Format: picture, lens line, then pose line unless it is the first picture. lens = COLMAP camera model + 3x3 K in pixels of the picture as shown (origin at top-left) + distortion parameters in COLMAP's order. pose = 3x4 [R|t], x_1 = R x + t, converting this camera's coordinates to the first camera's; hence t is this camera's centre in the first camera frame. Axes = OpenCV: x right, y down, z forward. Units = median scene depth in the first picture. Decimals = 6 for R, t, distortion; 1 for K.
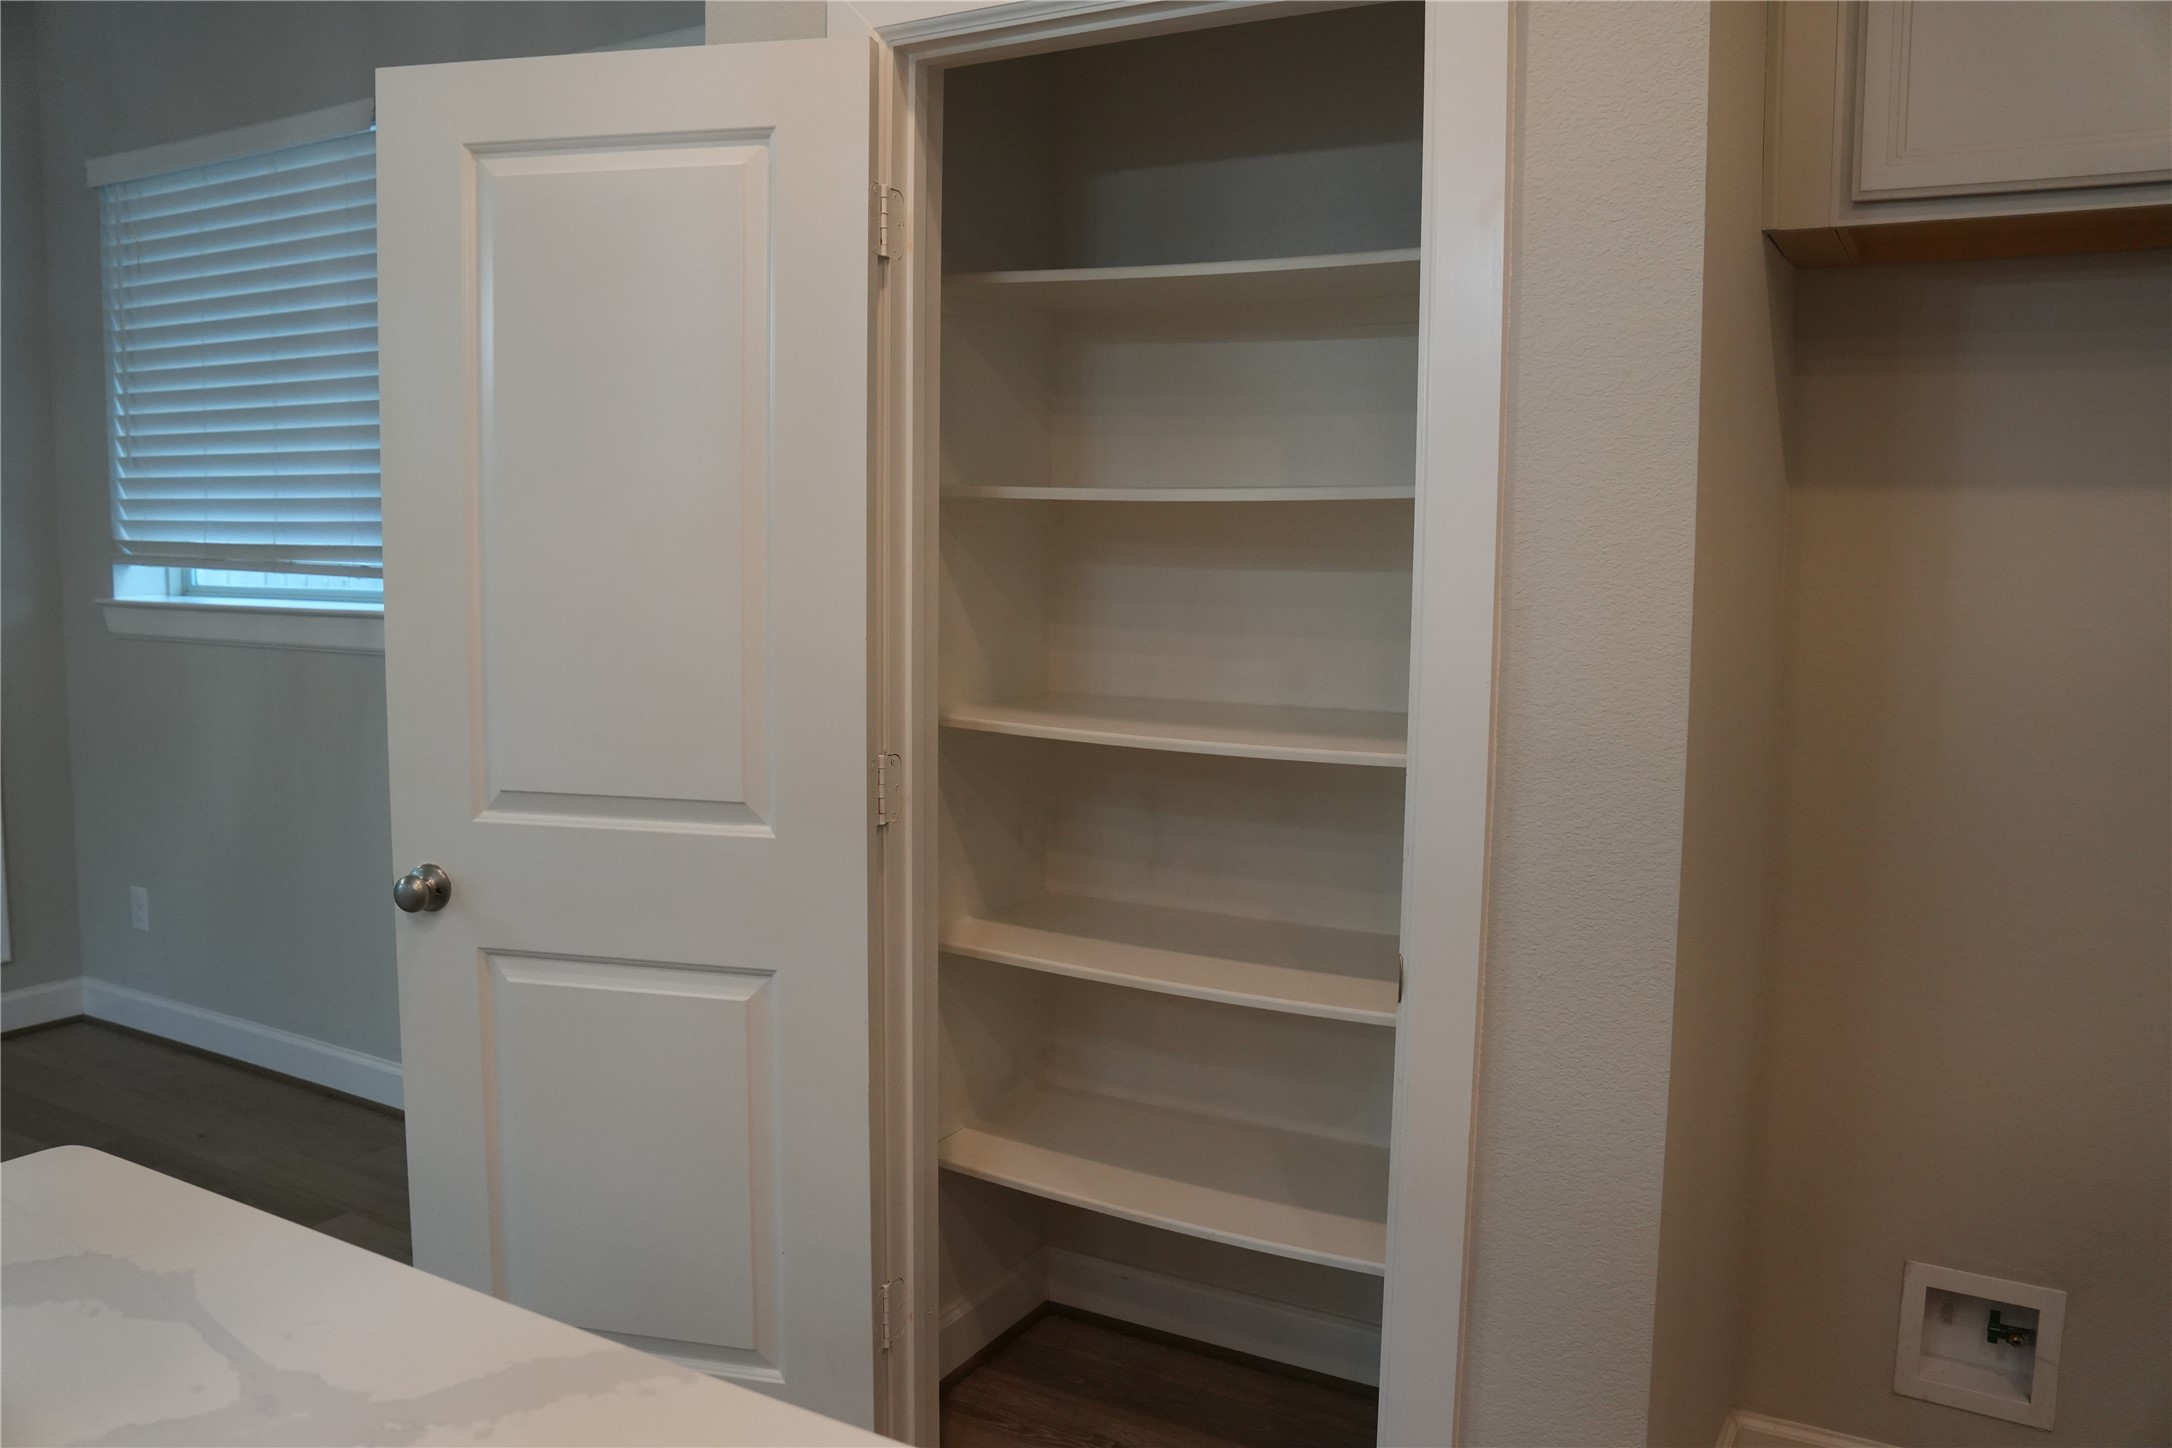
lens RADIAL K [[1634.1, 0, 1091.9], [0, 1634.1, 718.5], [0, 0, 1]] dist [-0.136101, 0.105515]
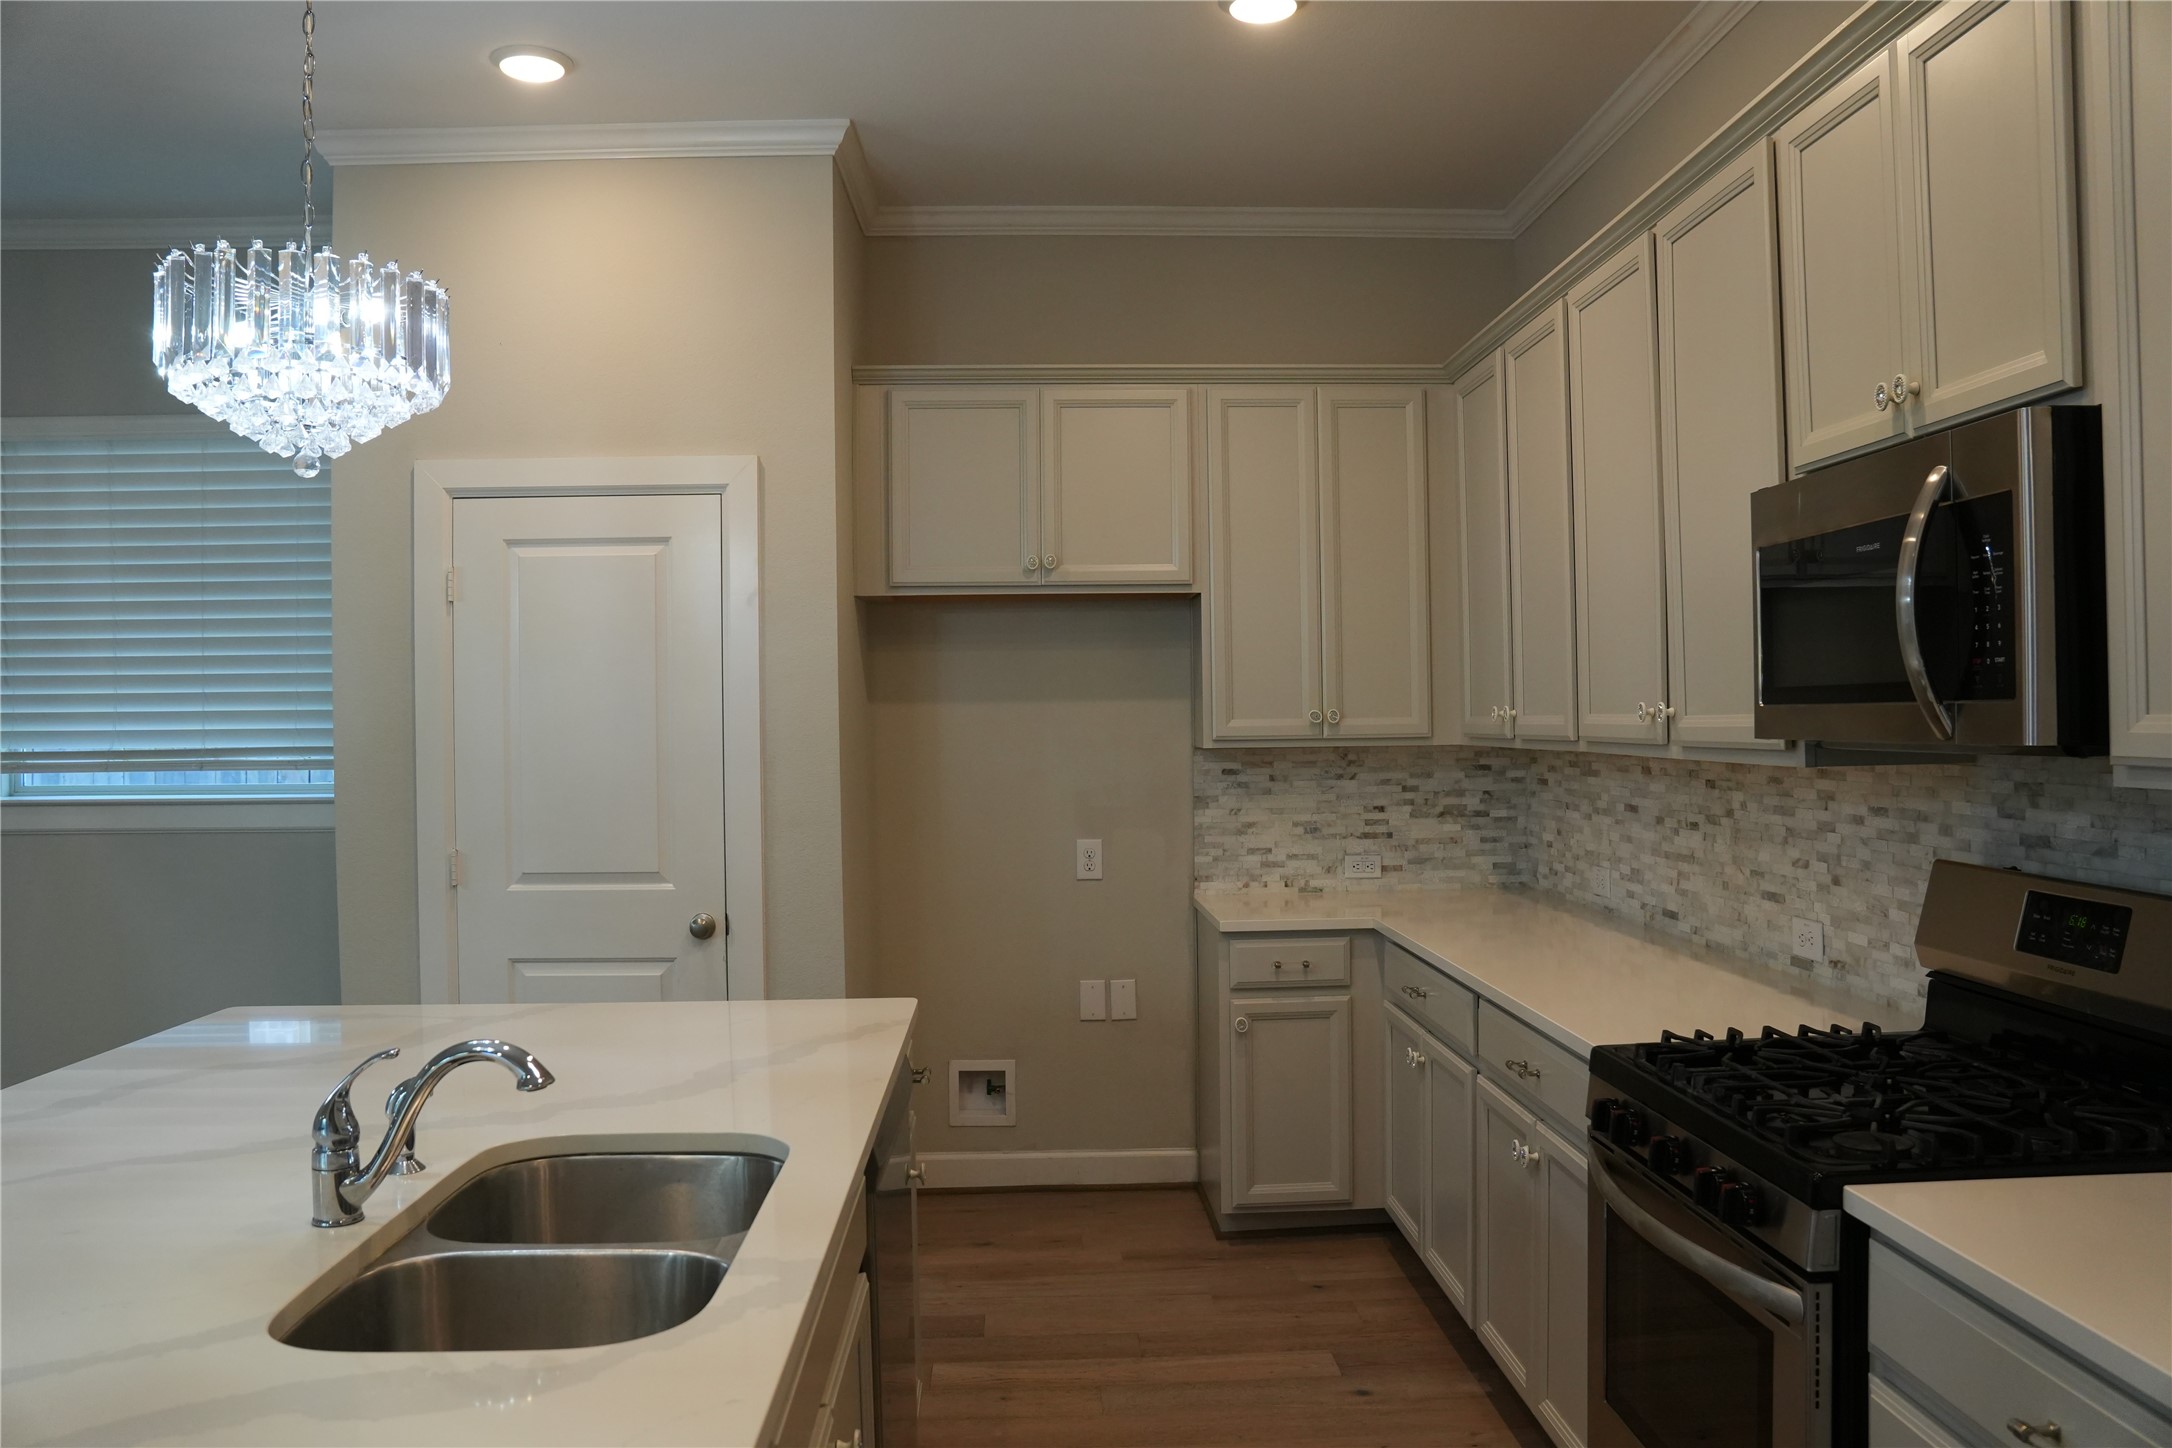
lens RADIAL K [[1634.1, 0, 1088.4], [0, 1634.1, 723.7], [0, 0, 1]] dist [-0.136101, 0.105515]
pose [[0.852578, -0.028604, 0.521816, -0.238516], [0.076061, 0.994661, -0.069750, 0.028755], [-0.517035, 0.099157, 0.850202, -0.529513]]
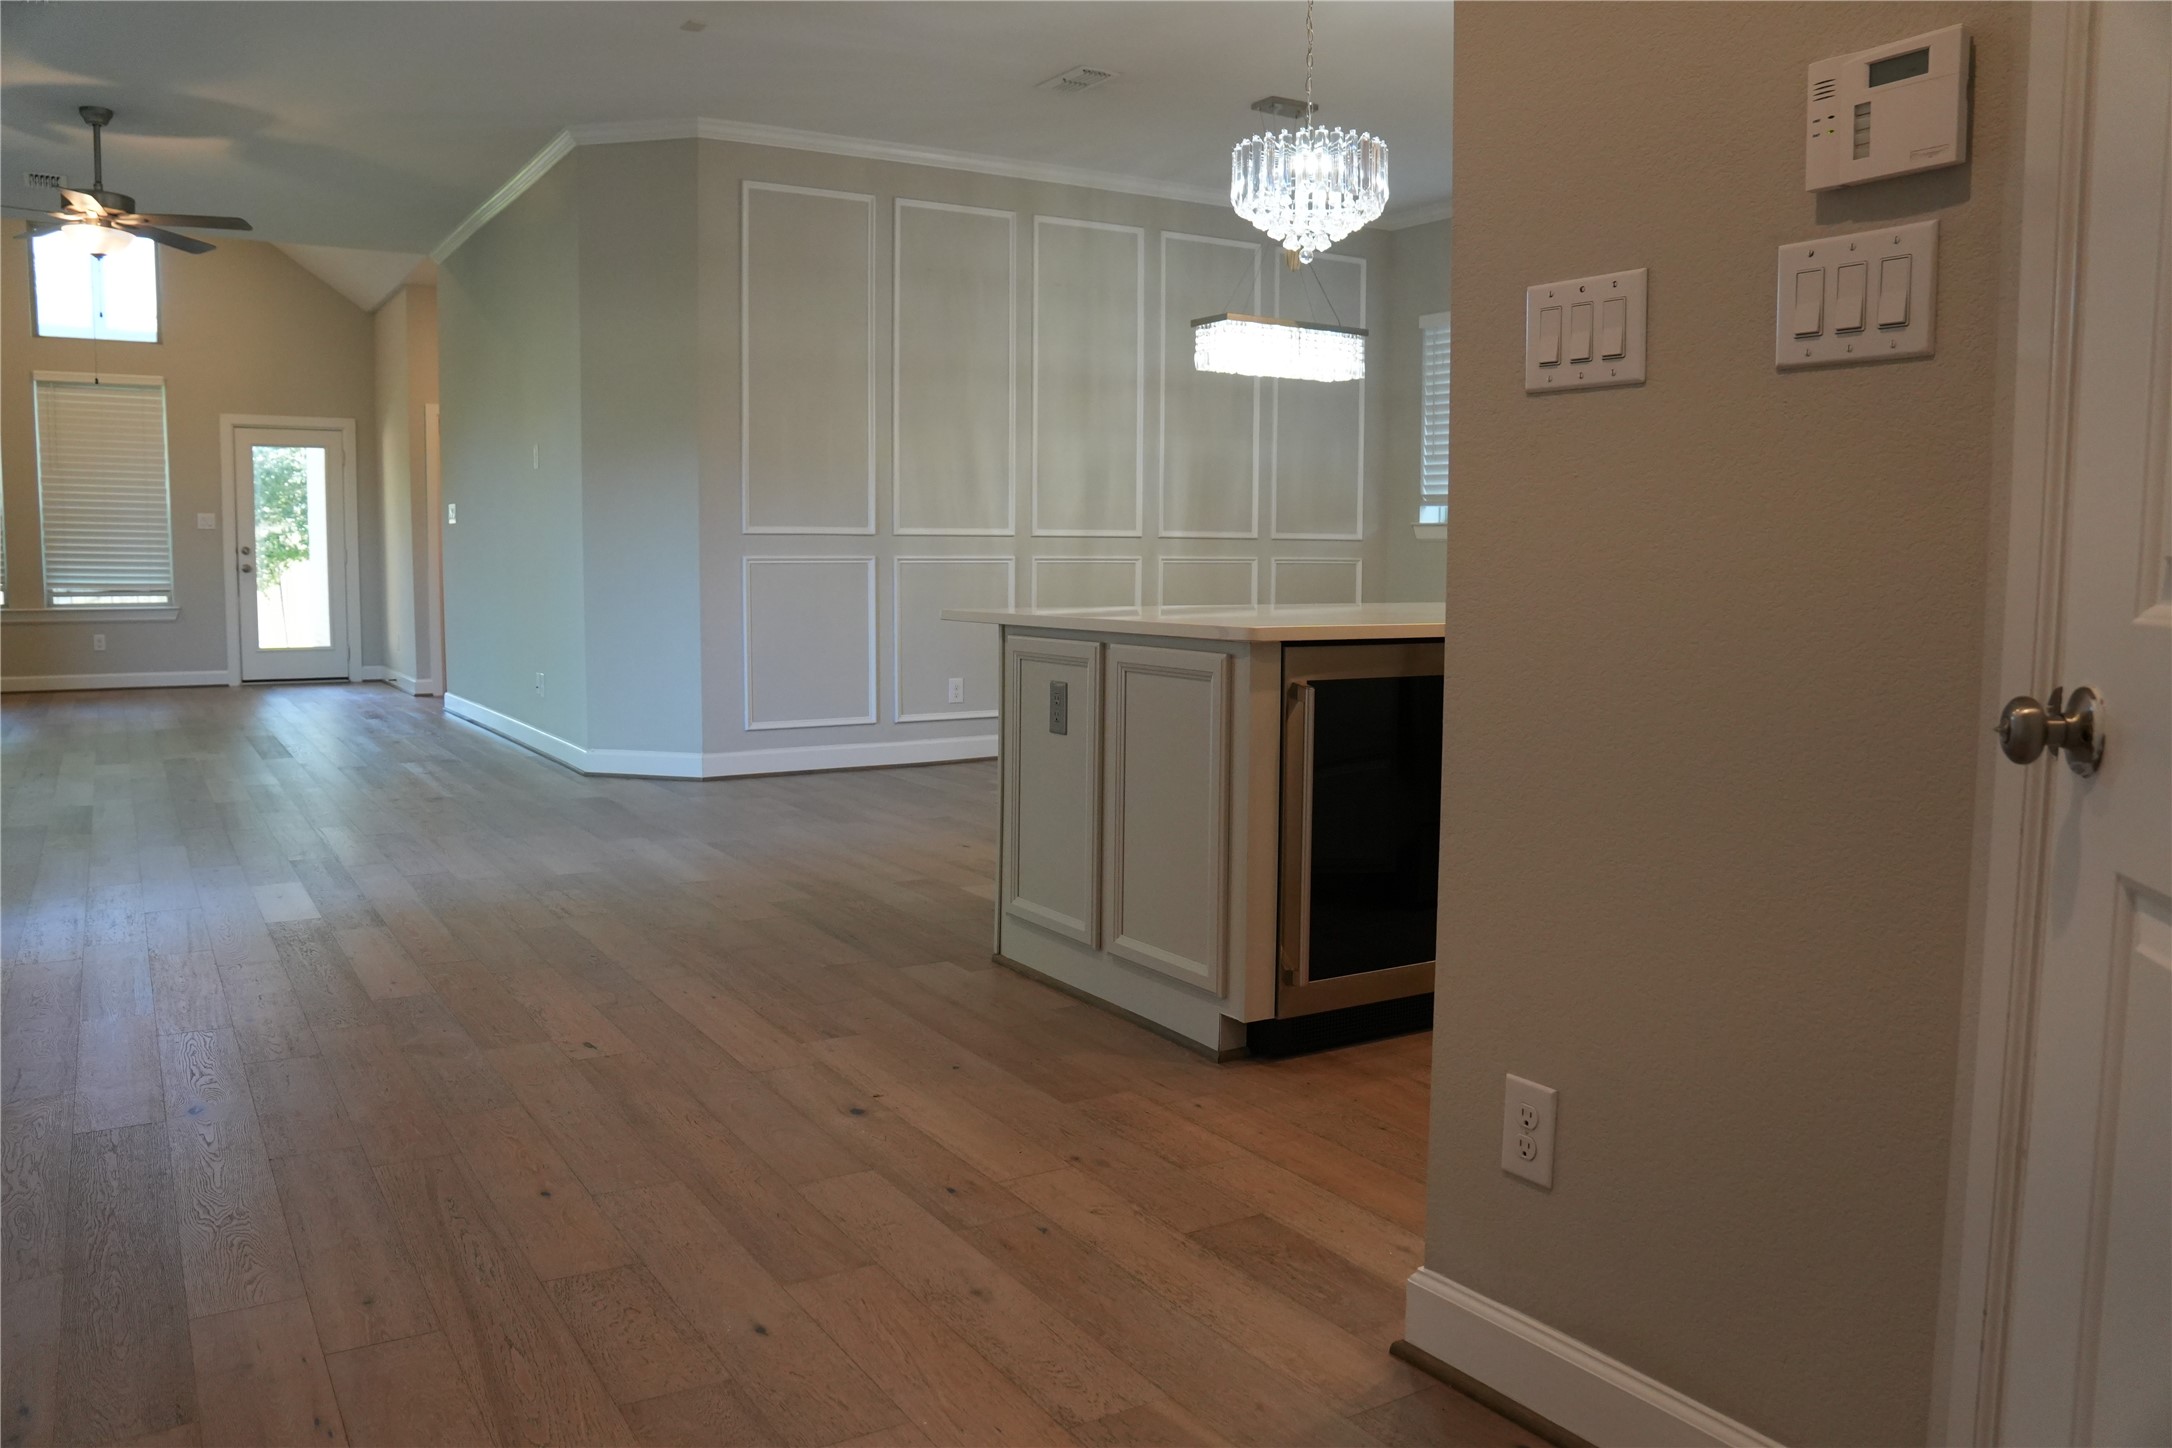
lens RADIAL K [[1634.1, 0, 1085.6], [0, 1634.1, 715.9], [0, 0, 1]] dist [-0.136101, 0.105515]
pose [[0.870735, 0.035951, -0.490437, 0.056981], [-0.037471, 0.999275, 0.006724, 0.184507], [0.490324, 0.012522, 0.871450, -1.101727]]
